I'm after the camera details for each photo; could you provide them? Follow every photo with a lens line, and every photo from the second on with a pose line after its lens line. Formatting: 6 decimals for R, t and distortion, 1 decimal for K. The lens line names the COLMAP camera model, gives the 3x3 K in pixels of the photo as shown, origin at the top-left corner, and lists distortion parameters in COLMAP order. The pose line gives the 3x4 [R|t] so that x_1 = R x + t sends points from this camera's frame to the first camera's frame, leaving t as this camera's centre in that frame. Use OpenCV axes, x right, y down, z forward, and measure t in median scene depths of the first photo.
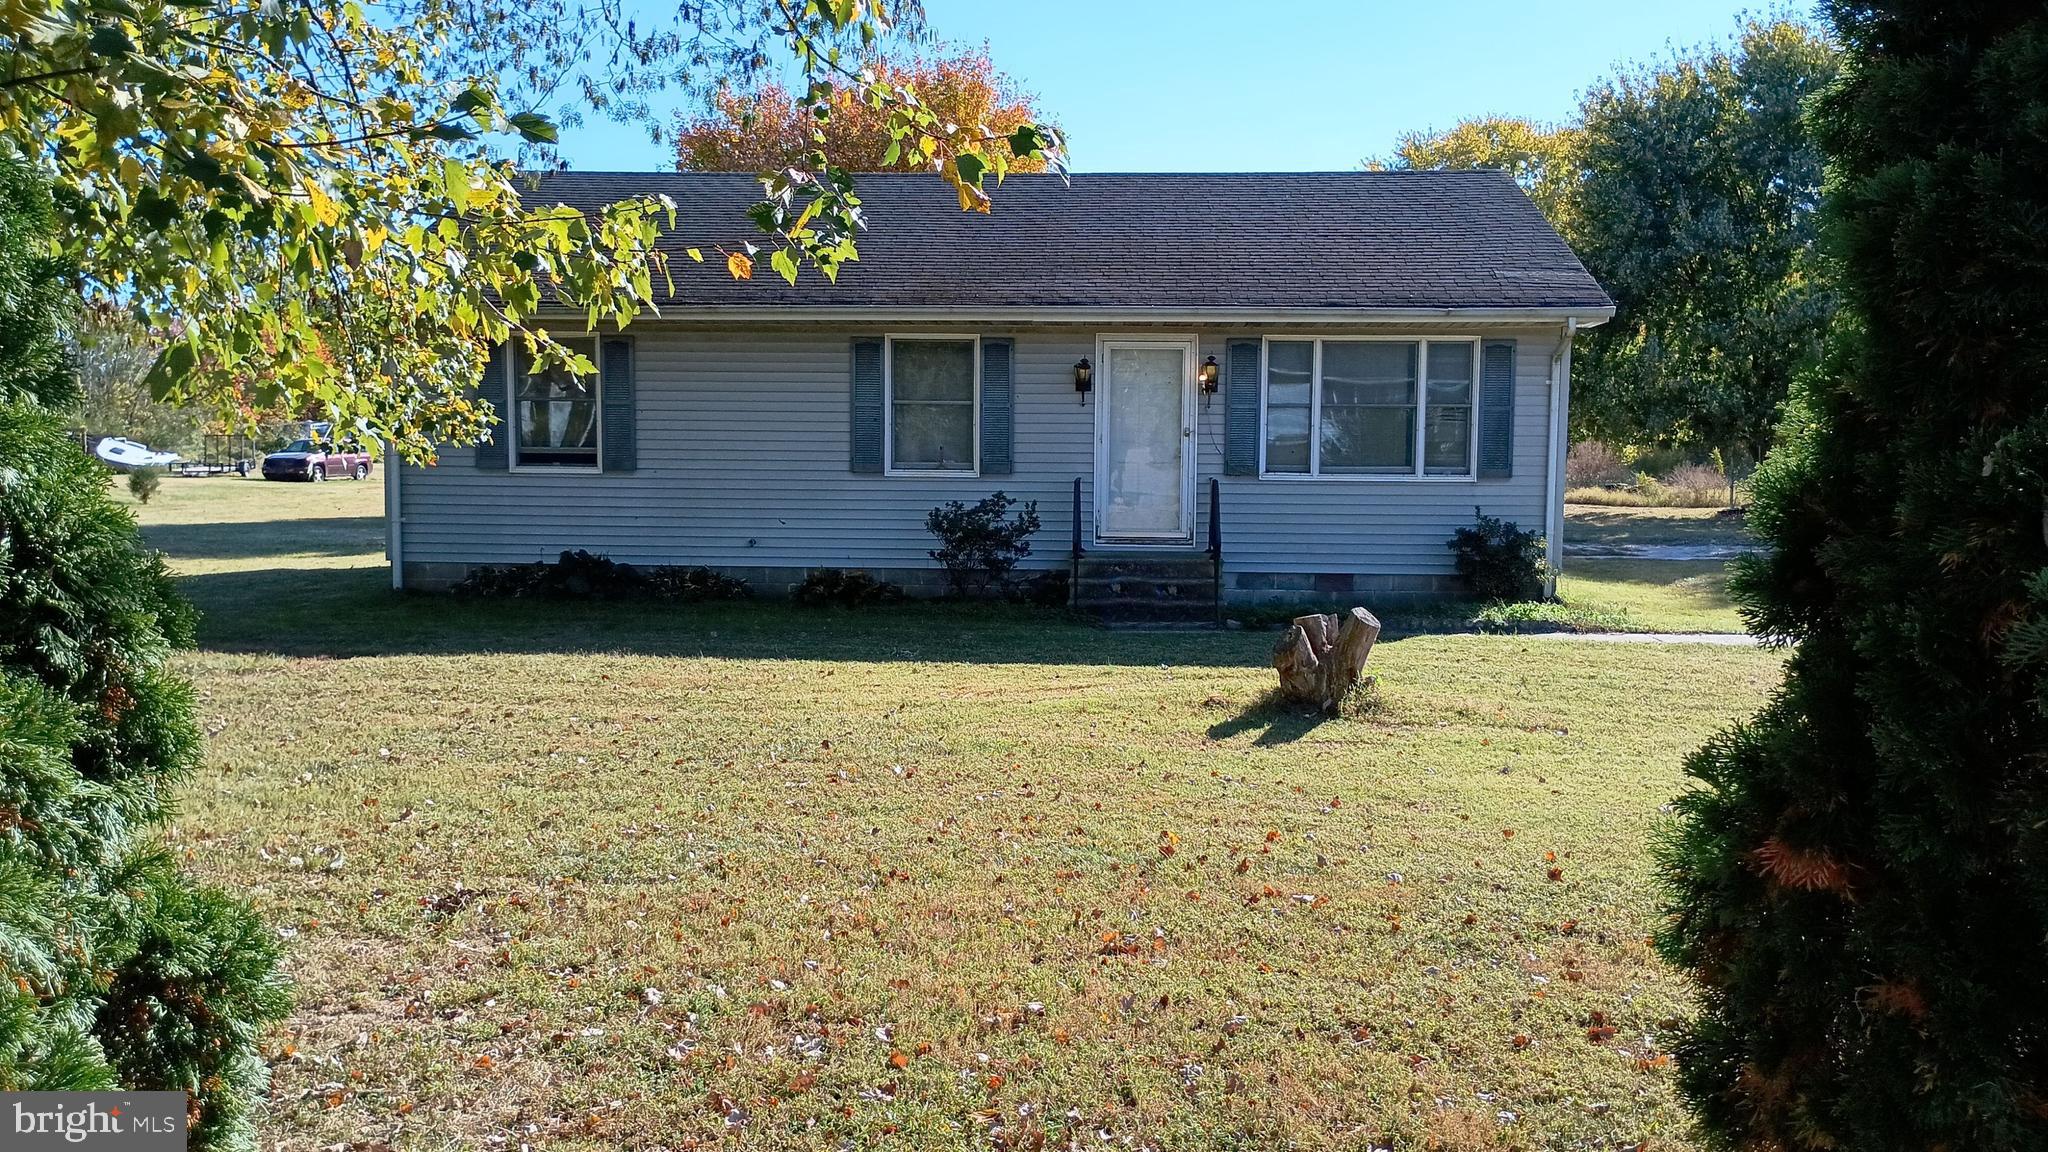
lens RADIAL K [[1711.0, 0, 1027.3], [0, 1711.0, 597.9], [0, 0, 1]] dist [0.052131, 0.001397]
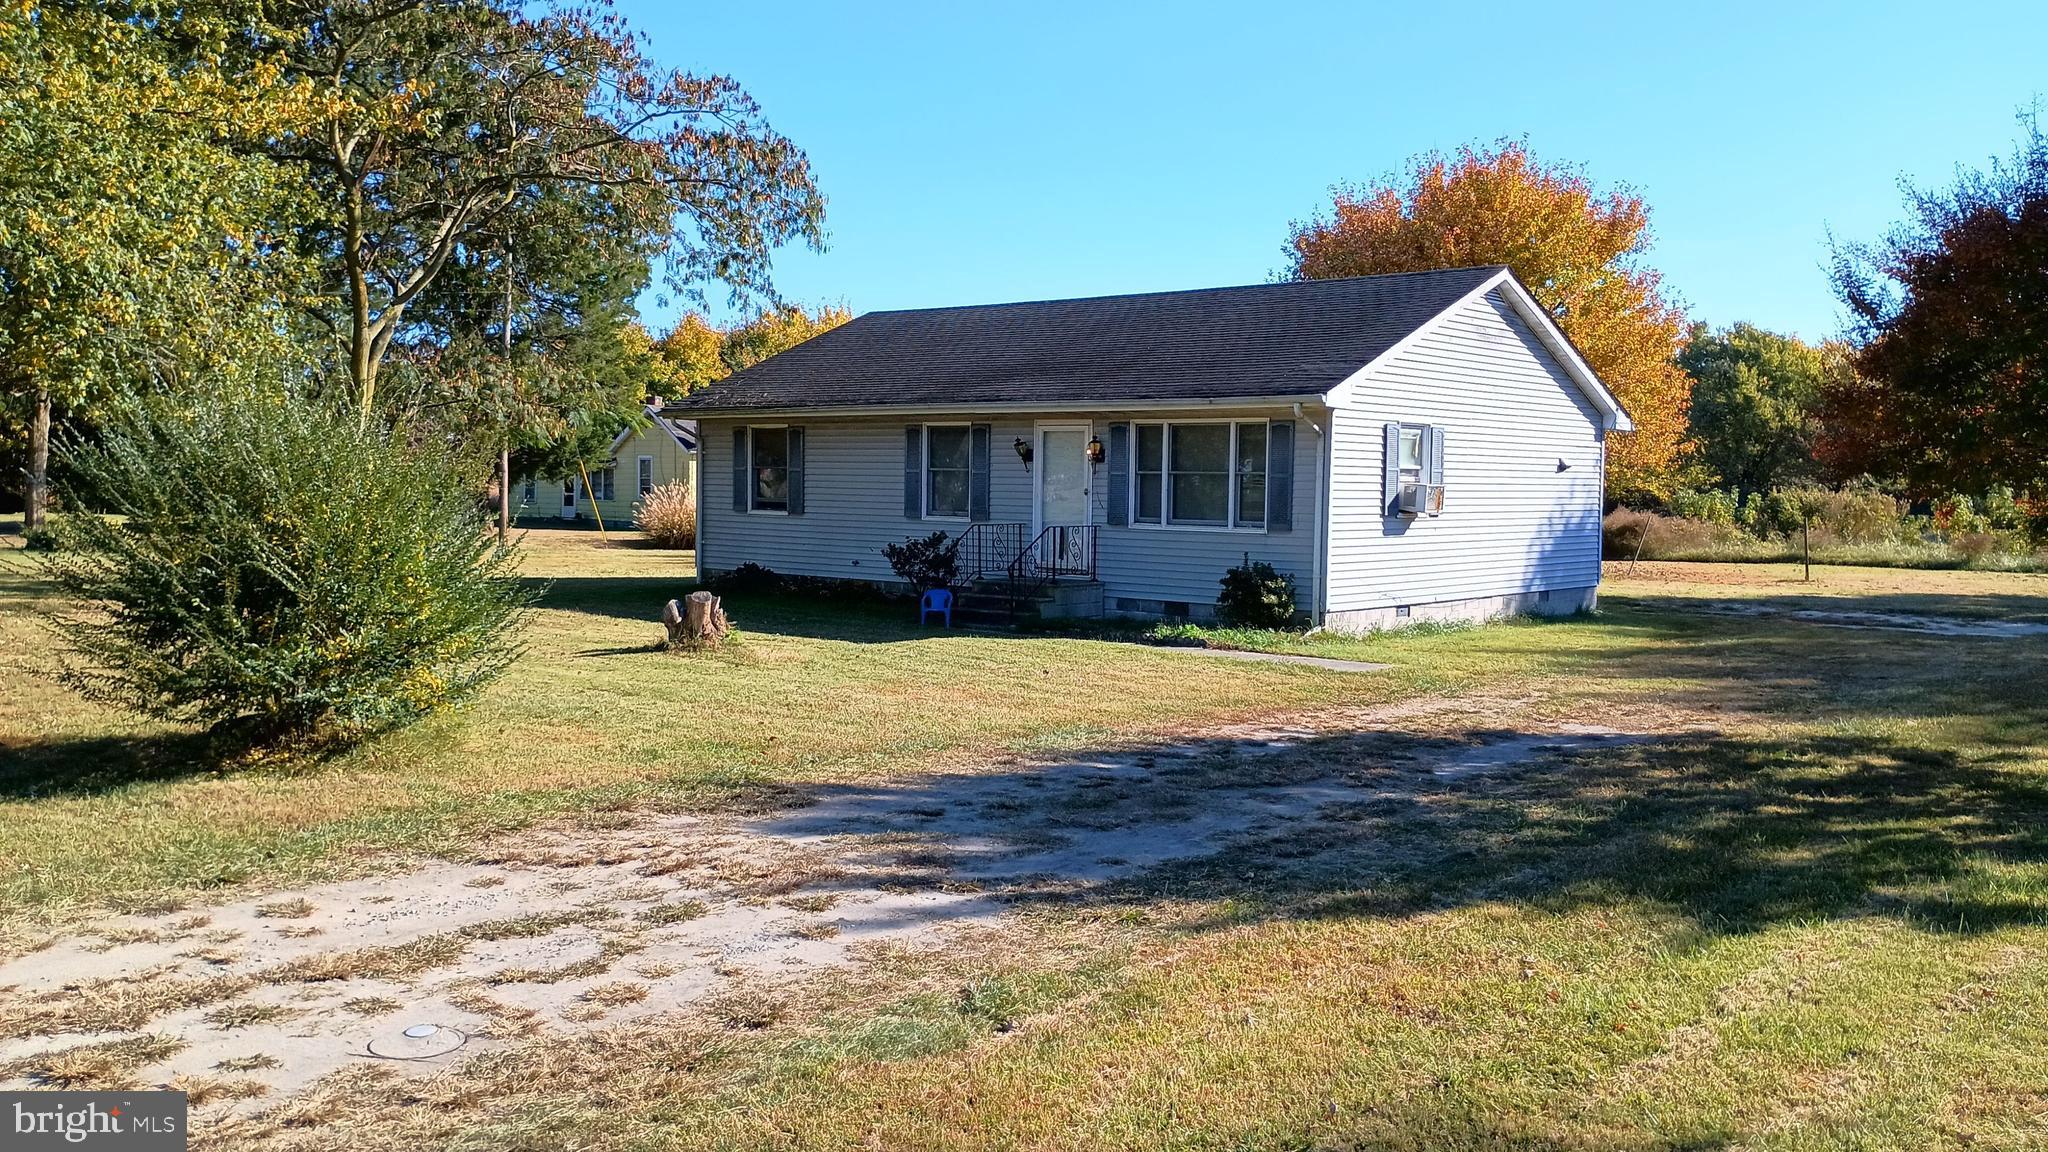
lens RADIAL K [[1711.0, 0, 1027.3], [0, 1711.0, 597.9], [0, 0, 1]] dist [0.052131, 0.001397]
pose [[0.805957, 0.046210, -0.590168, 0.861182], [-0.066500, 0.997706, -0.012694, 0.007192], [0.588227, 0.049477, 0.807181, -0.116279]]
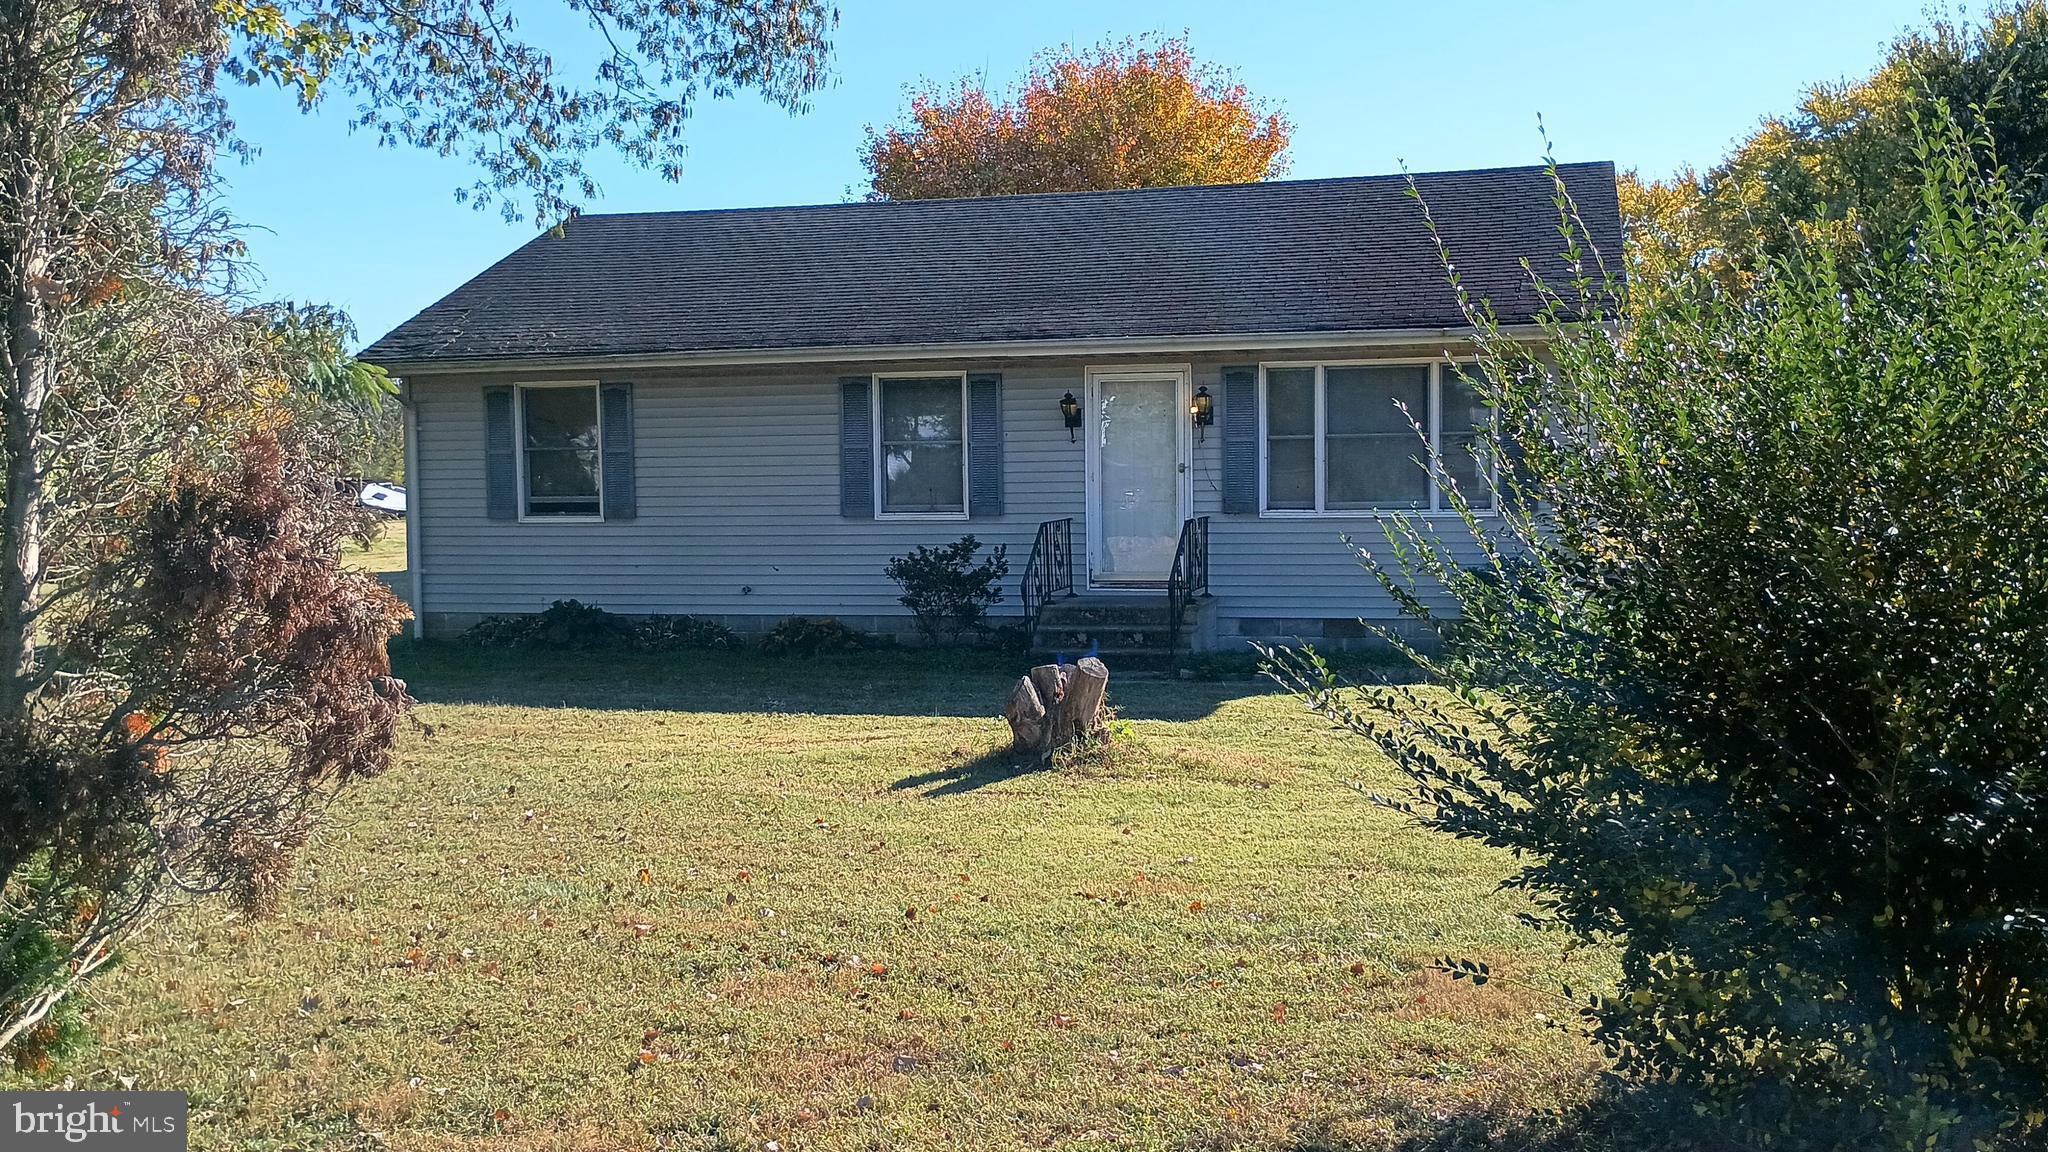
lens RADIAL K [[1961.7, 0, 1024.0], [0, 1961.7, 576.0], [0, 0, 1]] dist [0.054404, -0.005726]
pose [[0.979563, -0.010453, -0.200867, 0.224072], [0.003696, 0.999416, -0.033984, -0.001778], [0.201104, 0.032547, 0.979029, -0.064453]]
